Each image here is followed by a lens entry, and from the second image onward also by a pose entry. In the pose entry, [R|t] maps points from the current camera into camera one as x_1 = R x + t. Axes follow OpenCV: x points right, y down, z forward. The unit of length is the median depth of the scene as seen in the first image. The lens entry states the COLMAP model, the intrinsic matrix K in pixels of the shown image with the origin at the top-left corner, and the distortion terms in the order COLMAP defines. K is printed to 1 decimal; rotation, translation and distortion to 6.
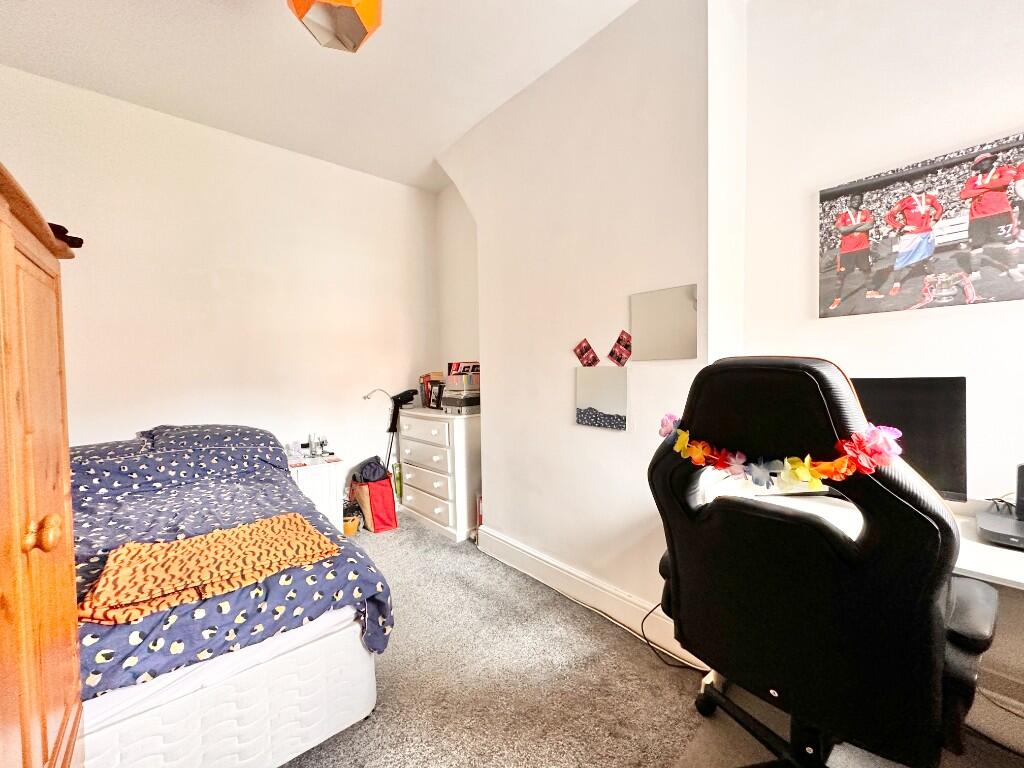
lens RADIAL K [[419.6, 0, 510.4], [0, 419.6, 384.2], [0, 0, 1]] dist [-0.000594, 0.000130]
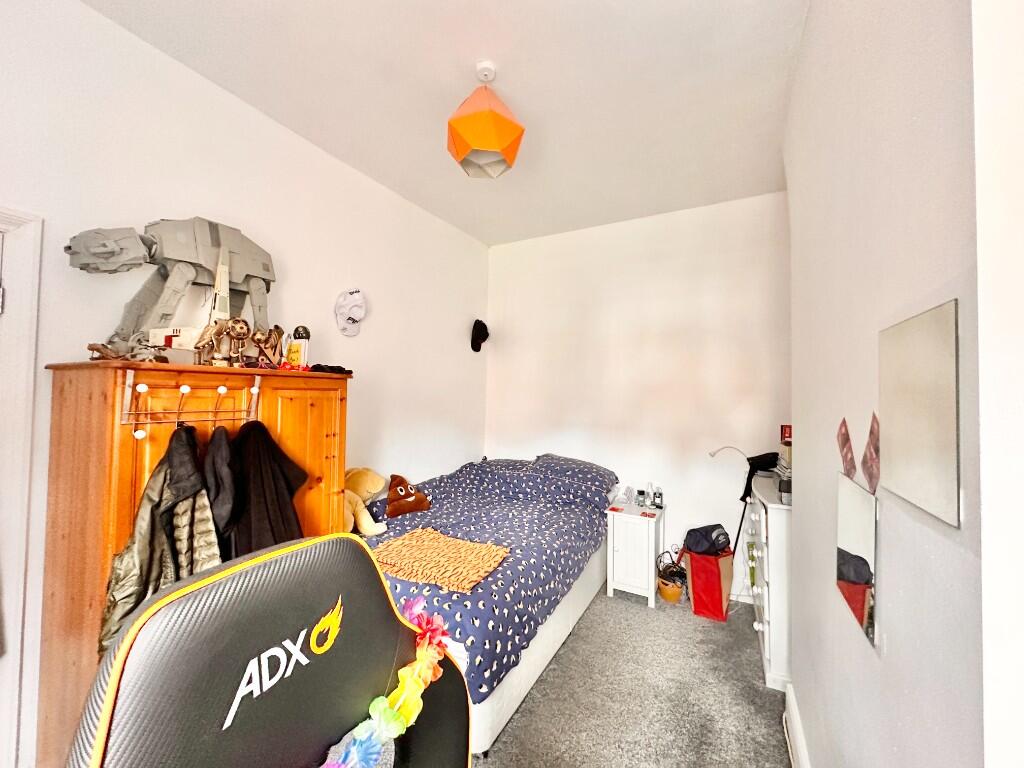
lens RADIAL K [[419.6, 0, 510.4], [0, 419.6, 384.2], [0, 0, 1]] dist [-0.000594, 0.000130]
pose [[0.338309, 0.002776, -0.941031, 0.465353], [-0.049426, 0.998668, -0.014823, -0.110693], [0.939736, 0.051527, 0.337996, 0.420593]]
